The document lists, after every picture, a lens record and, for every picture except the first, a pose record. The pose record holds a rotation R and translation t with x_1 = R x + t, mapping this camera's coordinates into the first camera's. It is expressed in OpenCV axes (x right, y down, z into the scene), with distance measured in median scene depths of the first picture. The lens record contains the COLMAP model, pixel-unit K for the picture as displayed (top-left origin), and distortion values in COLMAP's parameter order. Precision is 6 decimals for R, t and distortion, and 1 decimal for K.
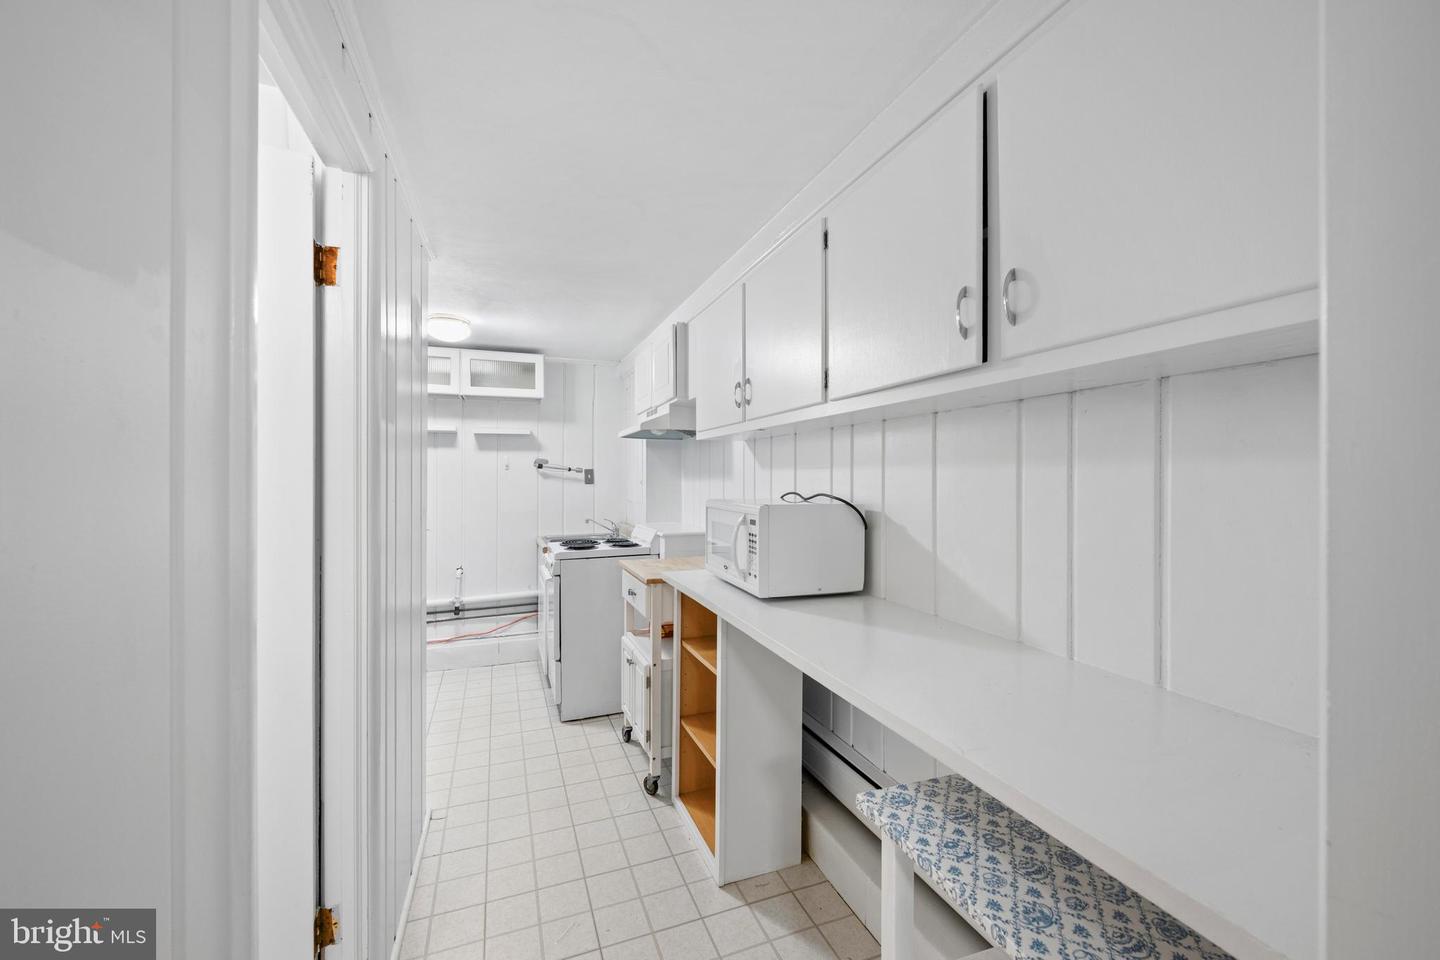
lens RADIAL K [[580.8, 0, 723.7], [0, 580.8, 476.1], [0, 0, 1]] dist [0.000119, 0.000055]
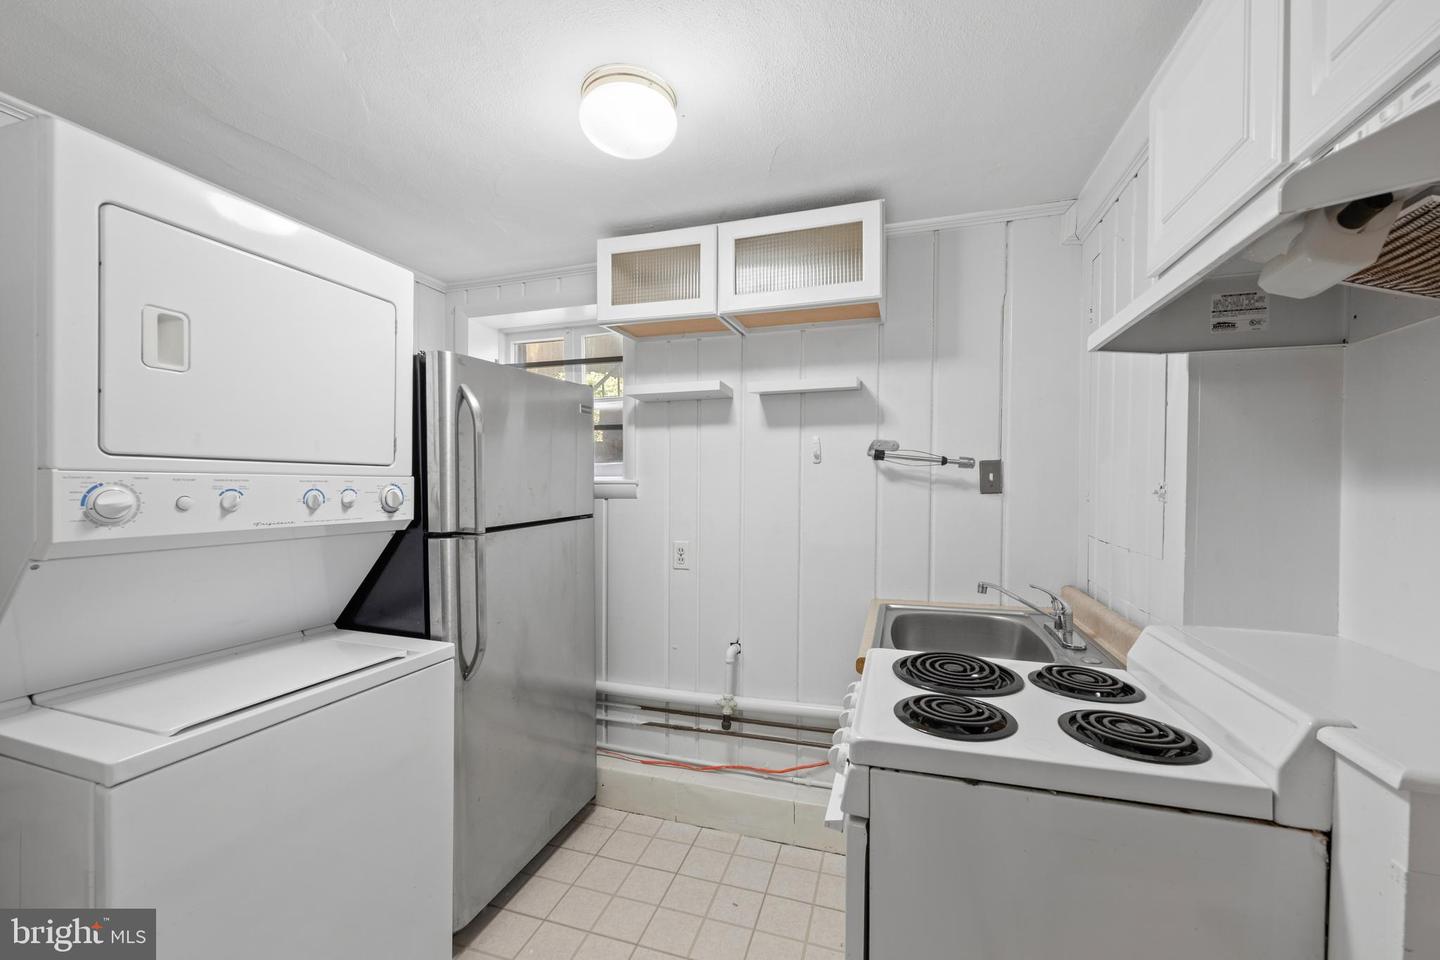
lens RADIAL K [[580.8, 0, 720.2], [0, 580.8, 485.9], [0, 0, 1]] dist [0.000119, 0.000055]
pose [[0.782586, 0.011484, -0.622436, -0.123724], [-0.009536, 0.999934, 0.006460, 0.006746], [0.622469, 0.000880, 0.782644, 0.553394]]
